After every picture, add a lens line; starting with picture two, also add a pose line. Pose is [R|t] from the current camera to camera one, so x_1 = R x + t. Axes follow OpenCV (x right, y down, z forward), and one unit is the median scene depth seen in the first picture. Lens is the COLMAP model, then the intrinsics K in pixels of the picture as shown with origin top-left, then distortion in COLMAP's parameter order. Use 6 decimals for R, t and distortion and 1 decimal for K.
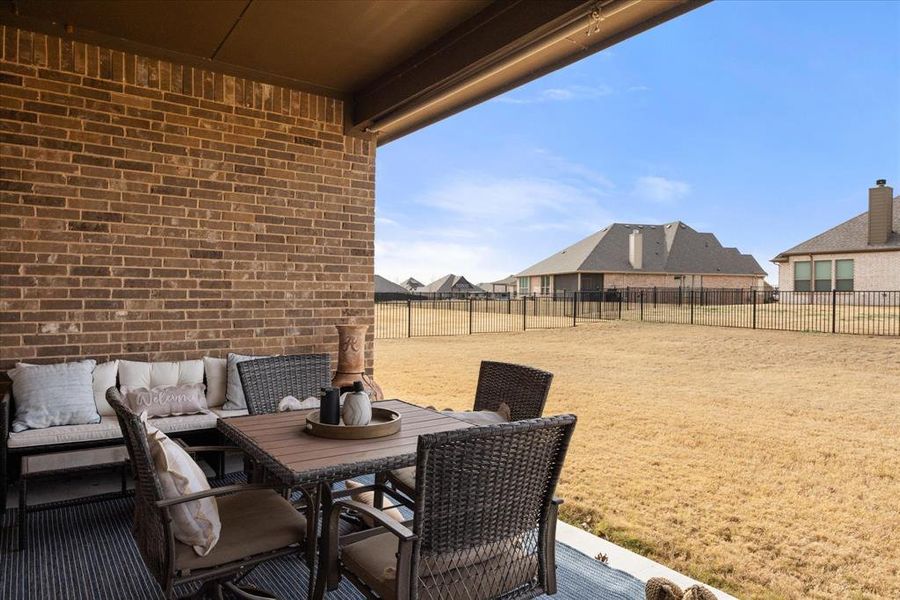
lens RADIAL K [[572.6, 0, 443.3], [0, 572.6, 298.8], [0, 0, 1]] dist [-0.000153, -0.000003]
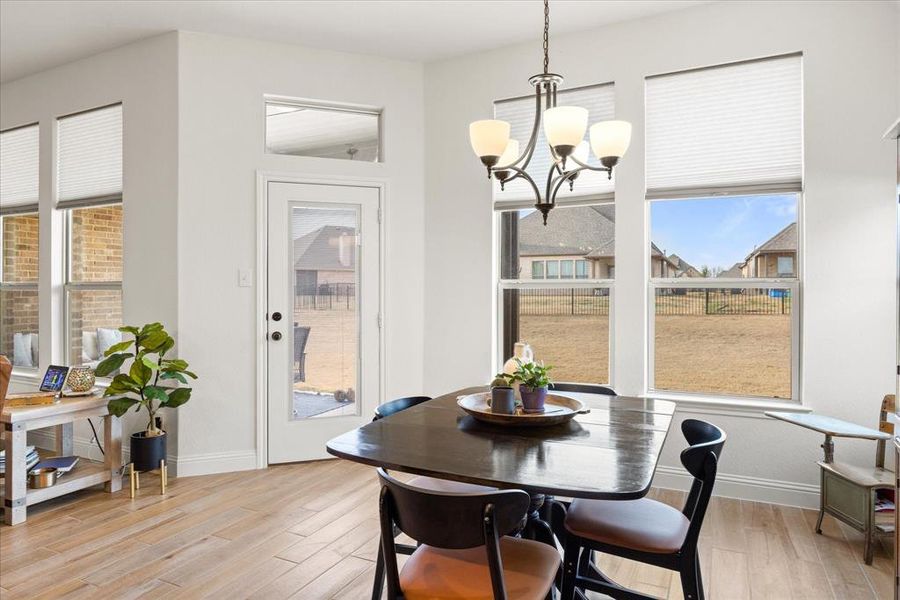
lens RADIAL K [[564.8, 0, 442.9], [0, 564.8, 297.2], [0, 0, 1]] dist [0.019883, 0.002931]
pose [[0.881622, -0.015752, 0.471693, -0.056414], [0.012291, 0.999870, 0.010418, -0.000182], [-0.471796, -0.003387, 0.881701, -0.201010]]
